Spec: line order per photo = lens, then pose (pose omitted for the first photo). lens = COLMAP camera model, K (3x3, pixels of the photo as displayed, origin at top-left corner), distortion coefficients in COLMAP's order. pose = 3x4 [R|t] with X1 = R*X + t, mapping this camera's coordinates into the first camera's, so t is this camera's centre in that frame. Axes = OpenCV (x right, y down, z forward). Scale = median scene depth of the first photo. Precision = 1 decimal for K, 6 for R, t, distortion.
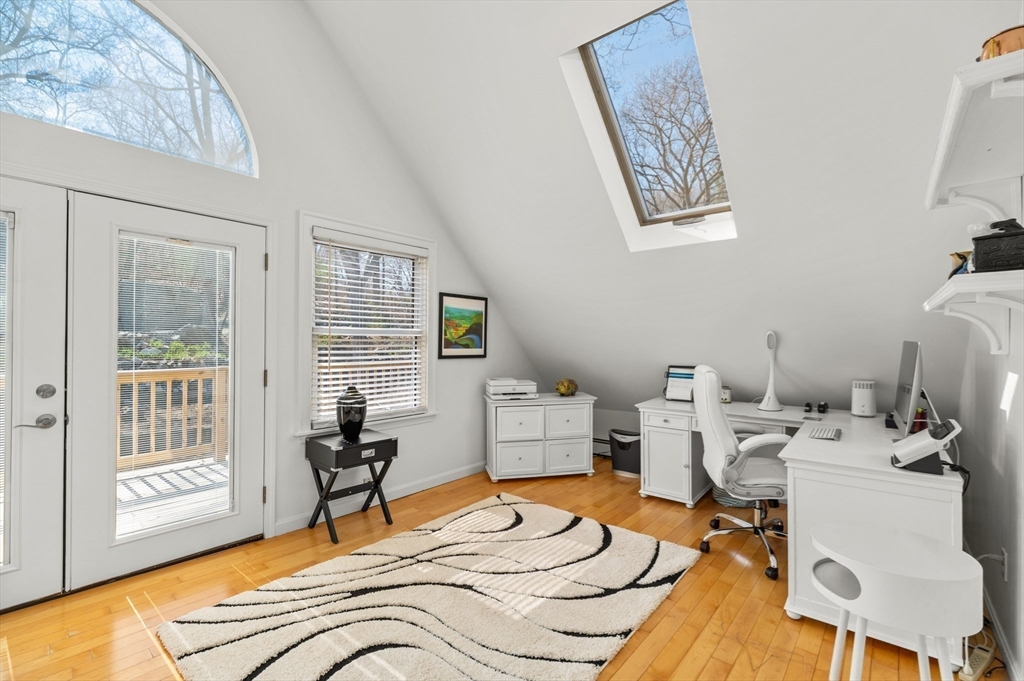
lens RADIAL K [[443.9, 0, 512.0], [0, 443.9, 340.5], [0, 0, 1]] dist [-0.000812, -0.000196]
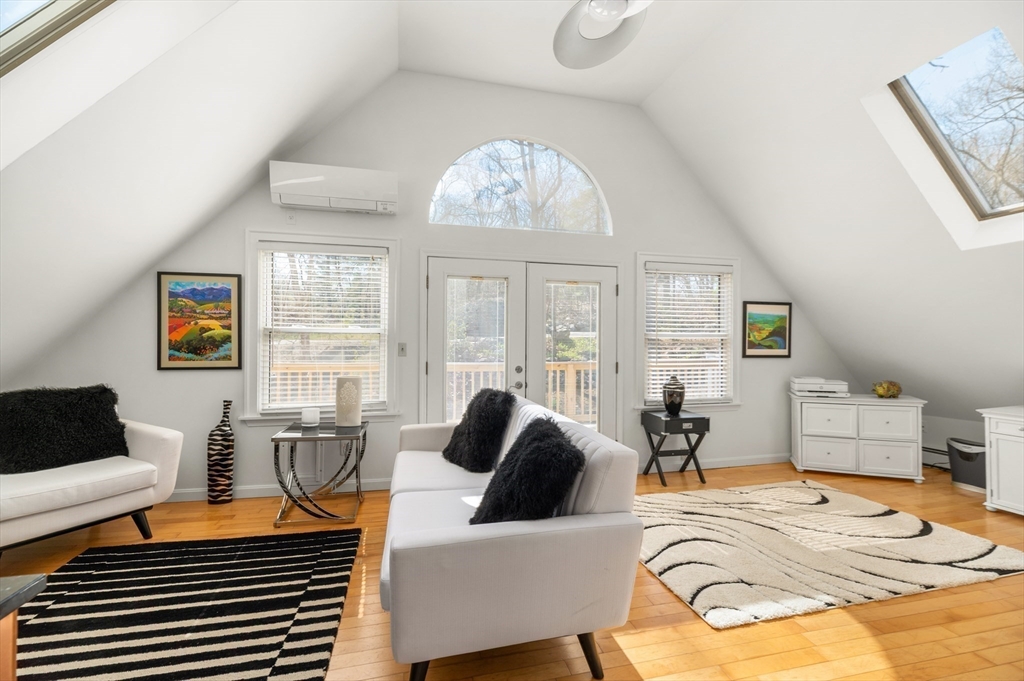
lens RADIAL K [[437.5, 0, 516.4], [0, 437.5, 343.3], [0, 0, 1]] dist [-0.002291, -0.001080]
pose [[0.812862, -0.004337, -0.582440, 0.025407], [0.003856, 0.999990, -0.002064, 0.003391], [0.582443, -0.000568, 0.812871, -0.339803]]
